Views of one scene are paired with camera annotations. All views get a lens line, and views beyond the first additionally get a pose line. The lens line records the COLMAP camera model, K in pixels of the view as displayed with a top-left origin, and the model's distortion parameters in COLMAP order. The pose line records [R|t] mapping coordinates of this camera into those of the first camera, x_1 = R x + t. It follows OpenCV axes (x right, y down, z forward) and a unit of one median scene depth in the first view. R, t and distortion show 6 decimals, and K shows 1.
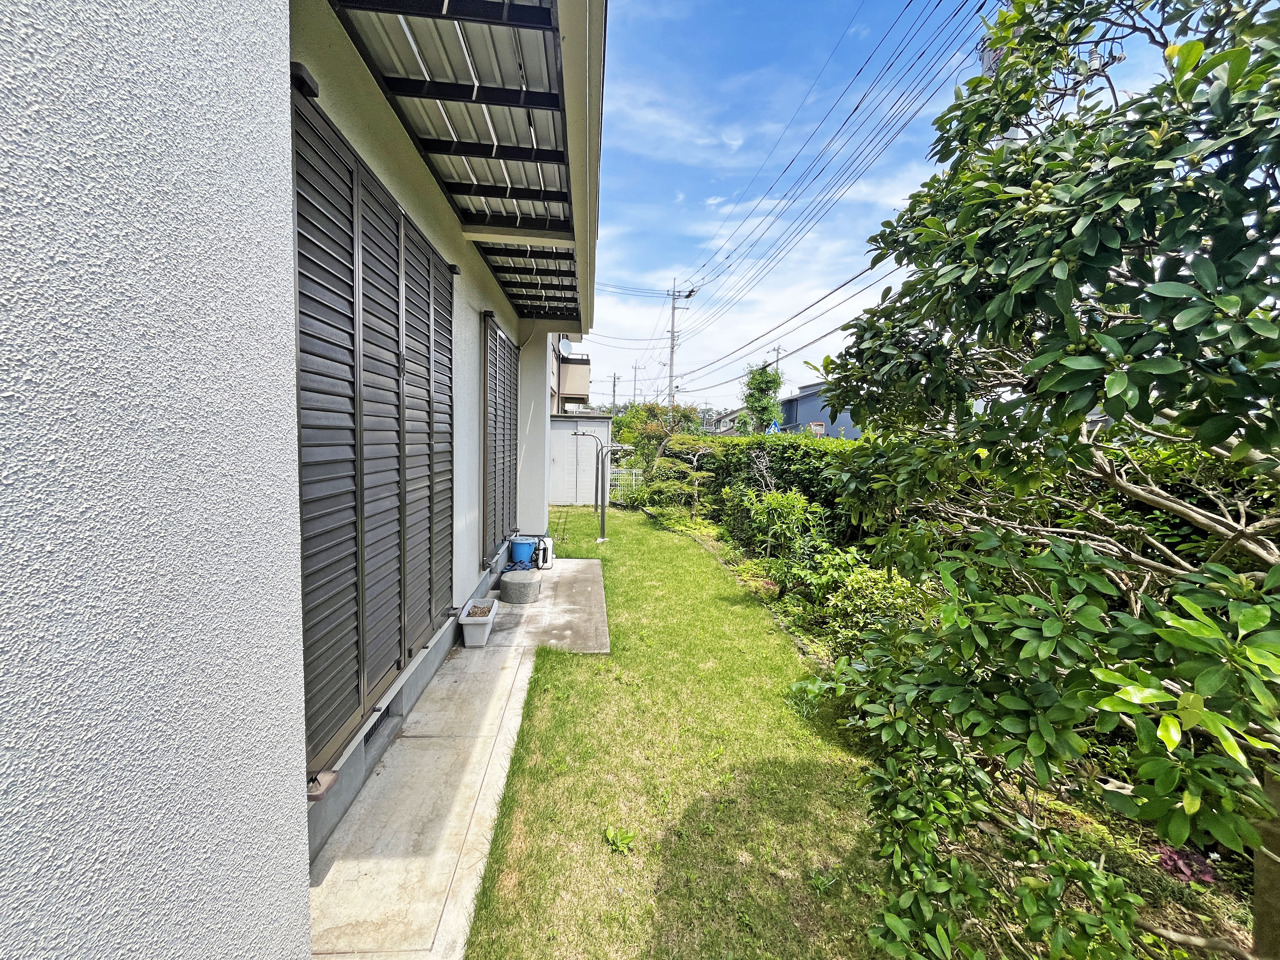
lens RADIAL K [[514.1, 0, 640.0], [0, 514.1, 480.0], [0, 0, 1]] dist [0.064620, -0.000066]
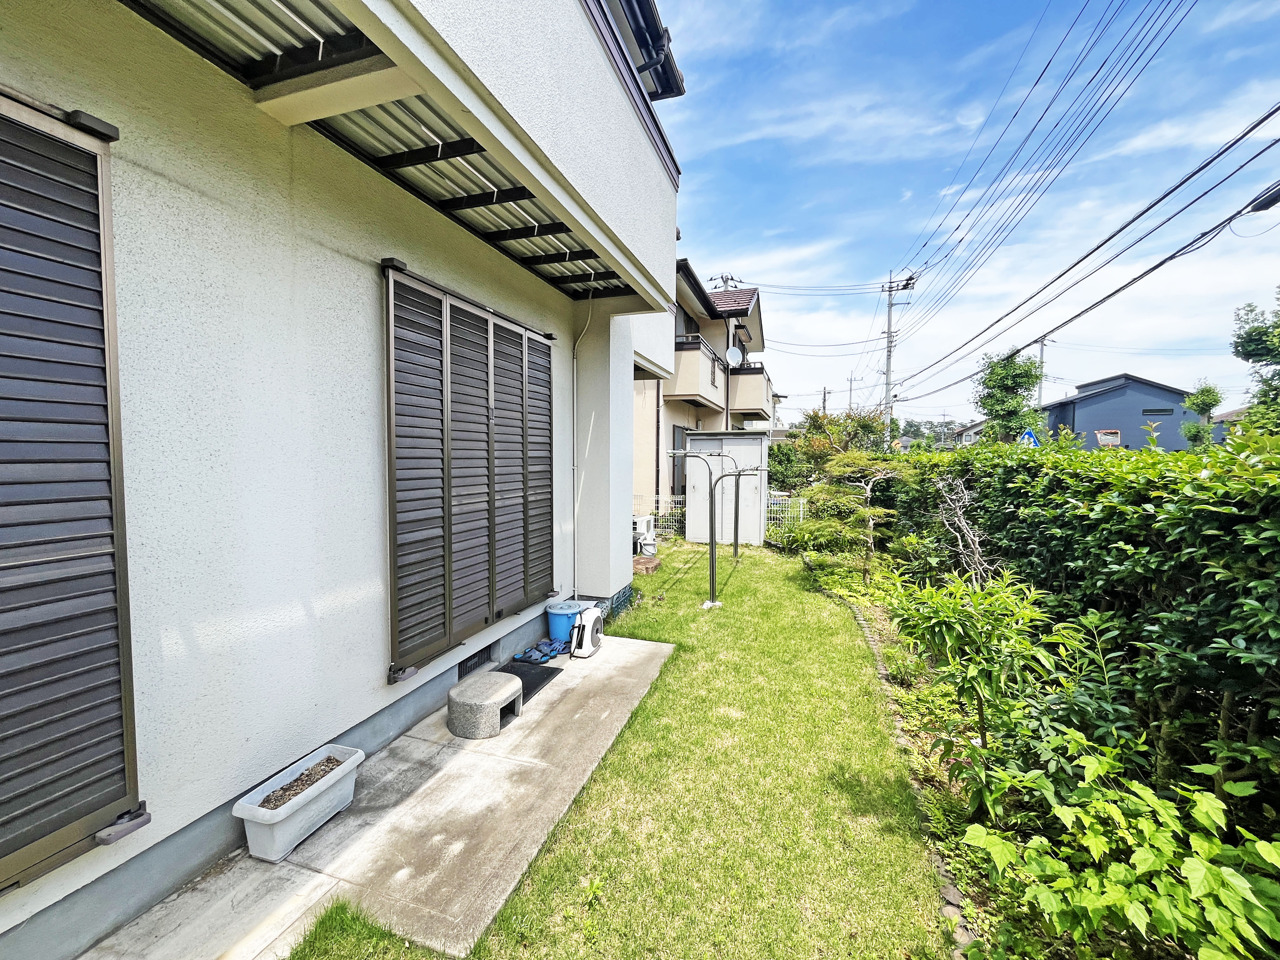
lens RADIAL K [[516.4, 0, 640.9], [0, 516.4, 480.0], [0, 0, 1]] dist [-0.002586, -0.000384]
pose [[0.917151, -0.008686, -0.398445, 0.066877], [-0.008089, 0.999151, -0.040400, -0.013389], [0.398458, 0.040276, 0.916302, 0.172824]]
